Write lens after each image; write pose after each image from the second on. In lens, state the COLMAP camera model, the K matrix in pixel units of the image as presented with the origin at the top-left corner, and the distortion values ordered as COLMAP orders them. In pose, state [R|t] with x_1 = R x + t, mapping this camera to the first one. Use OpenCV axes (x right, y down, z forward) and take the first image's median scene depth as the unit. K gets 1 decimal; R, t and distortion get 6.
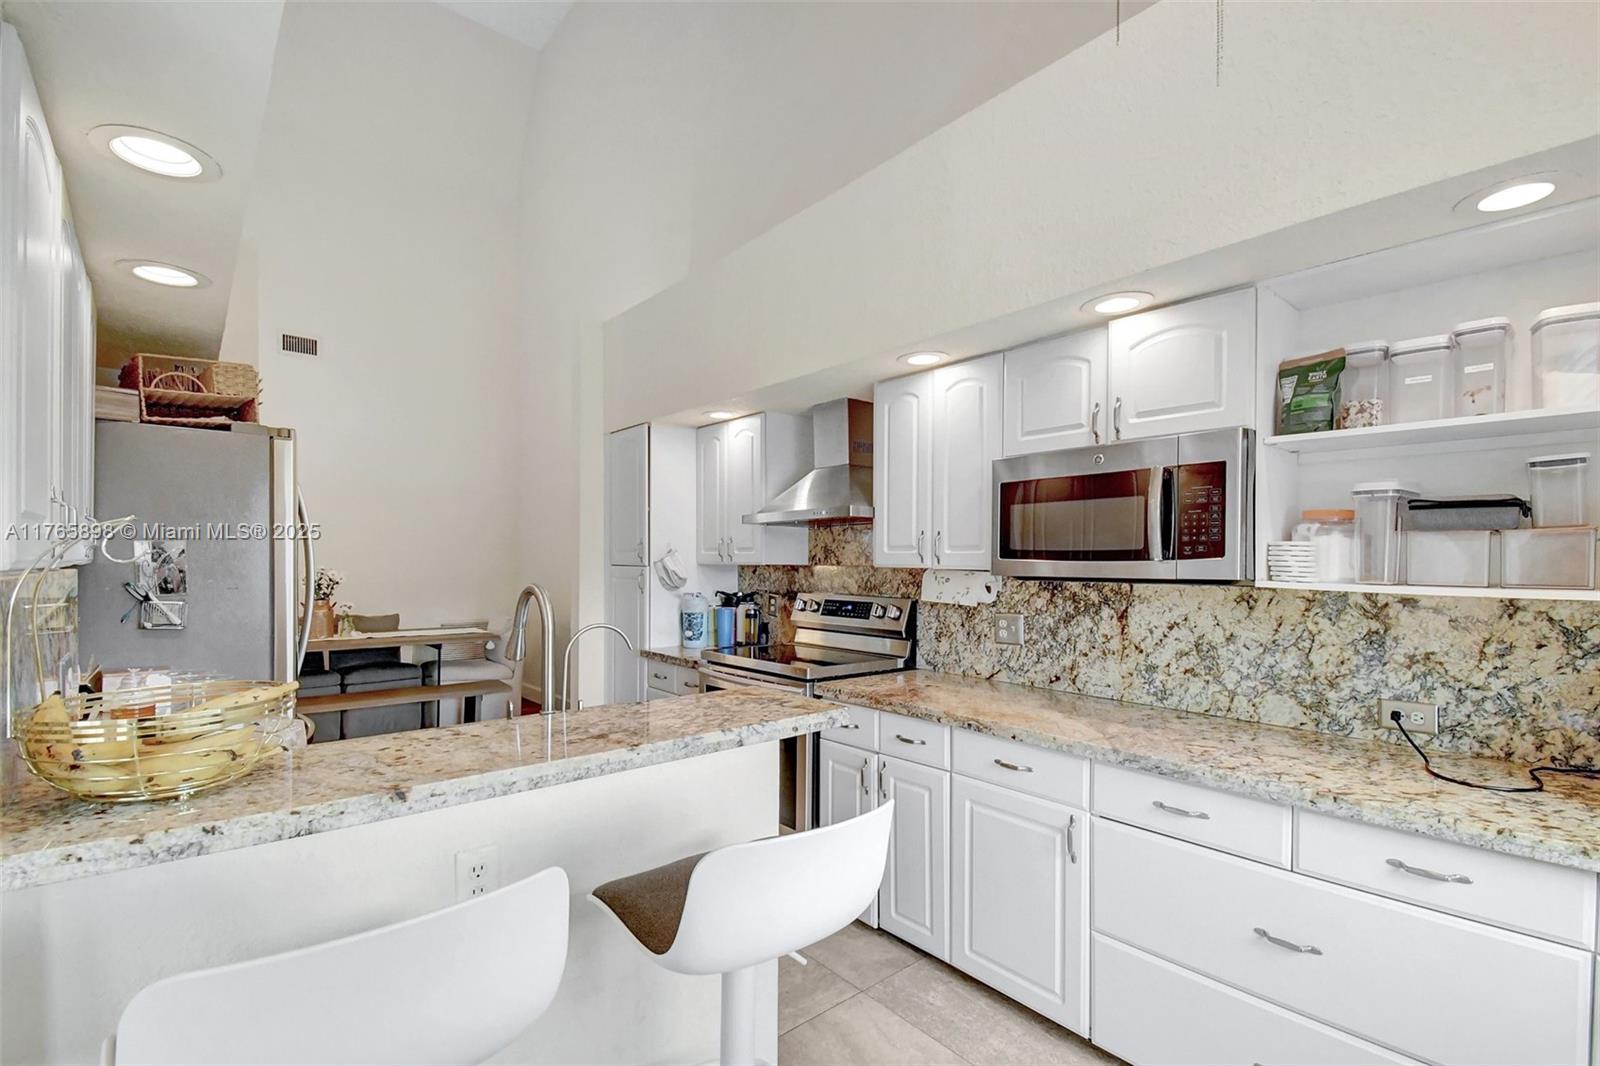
lens RADIAL K [[716.8, 0, 802.2], [0, 716.8, 567.8], [0, 0, 1]] dist [0.017886, -0.011569]
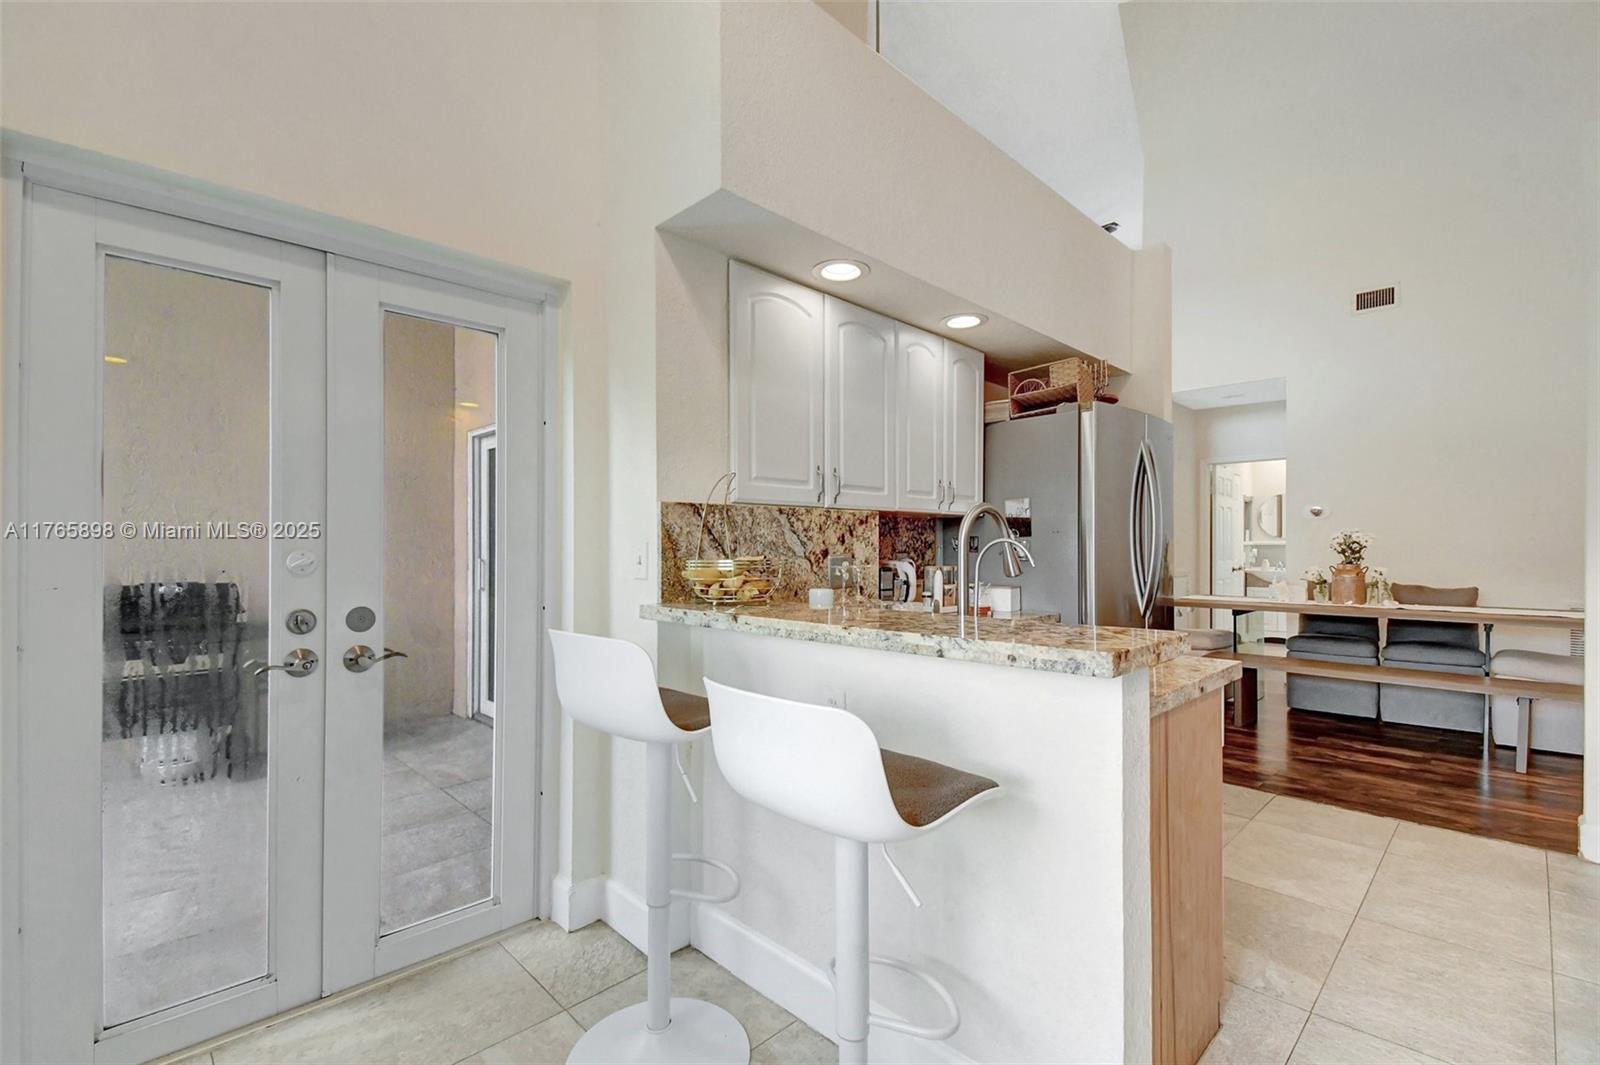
lens RADIAL K [[712.7, 0, 790.2], [0, 712.7, 539.7], [0, 0, 1]] dist [0.015157, -0.012358]
pose [[0.045143, -0.017514, -0.998827, 0.518300], [-0.004136, 0.999834, -0.017719, 0.071229], [0.998972, 0.004932, 0.045063, 0.477189]]
